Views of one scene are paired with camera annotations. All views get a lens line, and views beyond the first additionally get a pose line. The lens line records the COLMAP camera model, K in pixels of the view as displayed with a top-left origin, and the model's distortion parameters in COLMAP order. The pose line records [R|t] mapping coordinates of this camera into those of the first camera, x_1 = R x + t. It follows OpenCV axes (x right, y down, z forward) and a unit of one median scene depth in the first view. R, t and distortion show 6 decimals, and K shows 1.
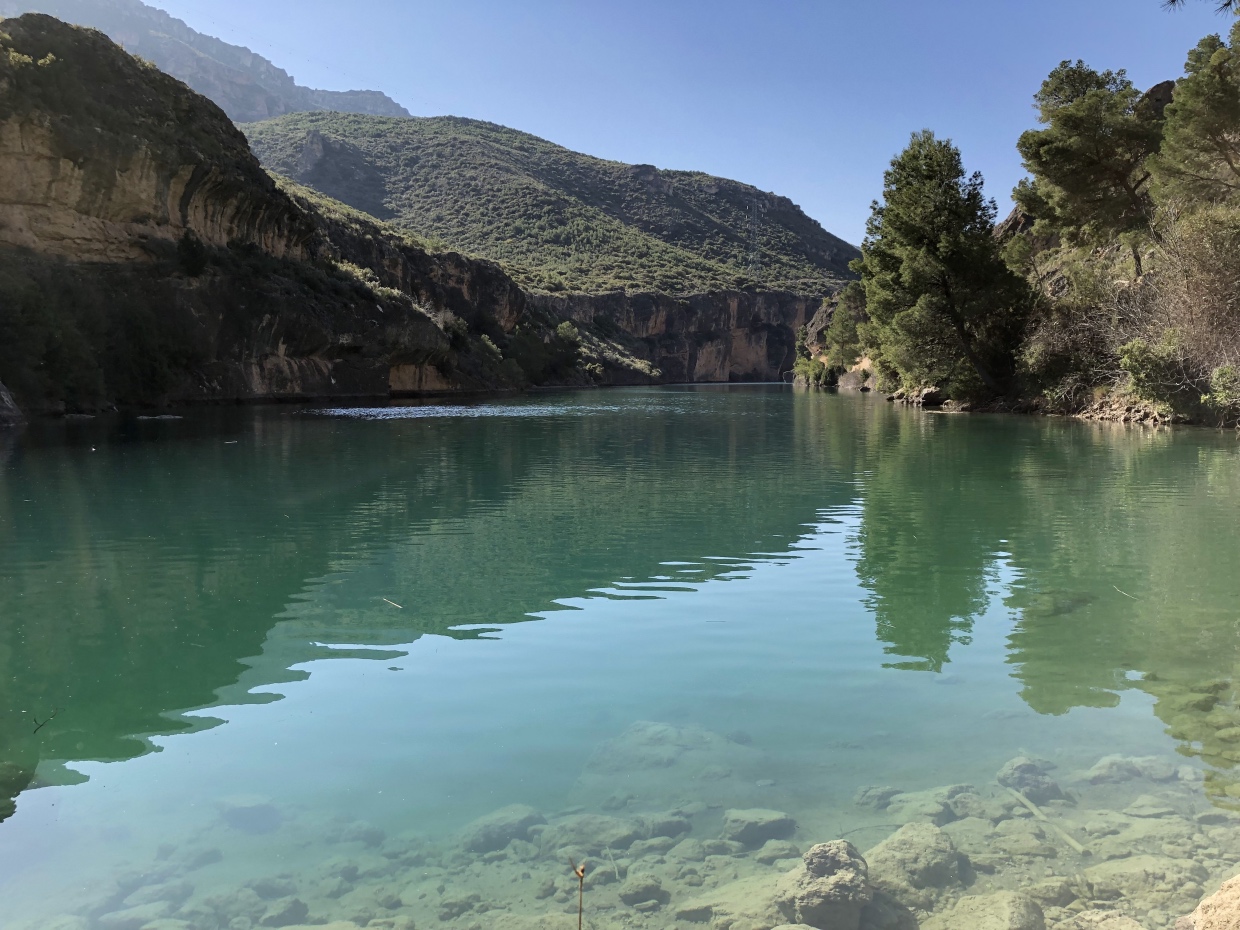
lens RADIAL K [[1013.2, 0, 620.0], [0, 1013.2, 465.0], [0, 0, 1]] dist [0.000553, -0.004944]
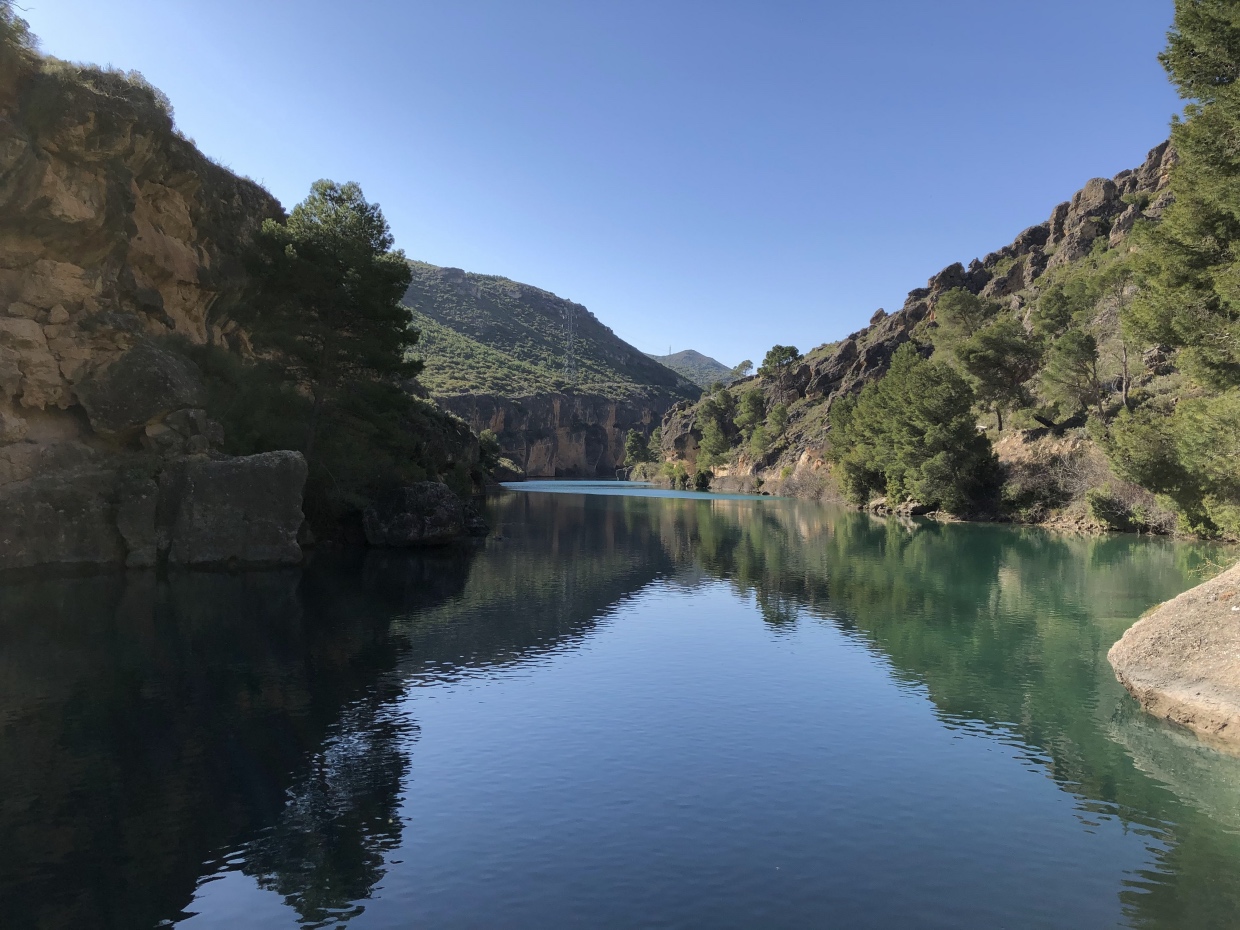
lens RADIAL K [[1039.9, 0, 620.0], [0, 1039.9, 465.0], [0, 0, 1]] dist [0.034795, -0.004714]
pose [[0.964991, 0.013574, 0.261930, -0.112325], [0.008518, 0.996511, -0.083026, -0.001013], [-0.262144, 0.082351, 0.961509, -0.088205]]
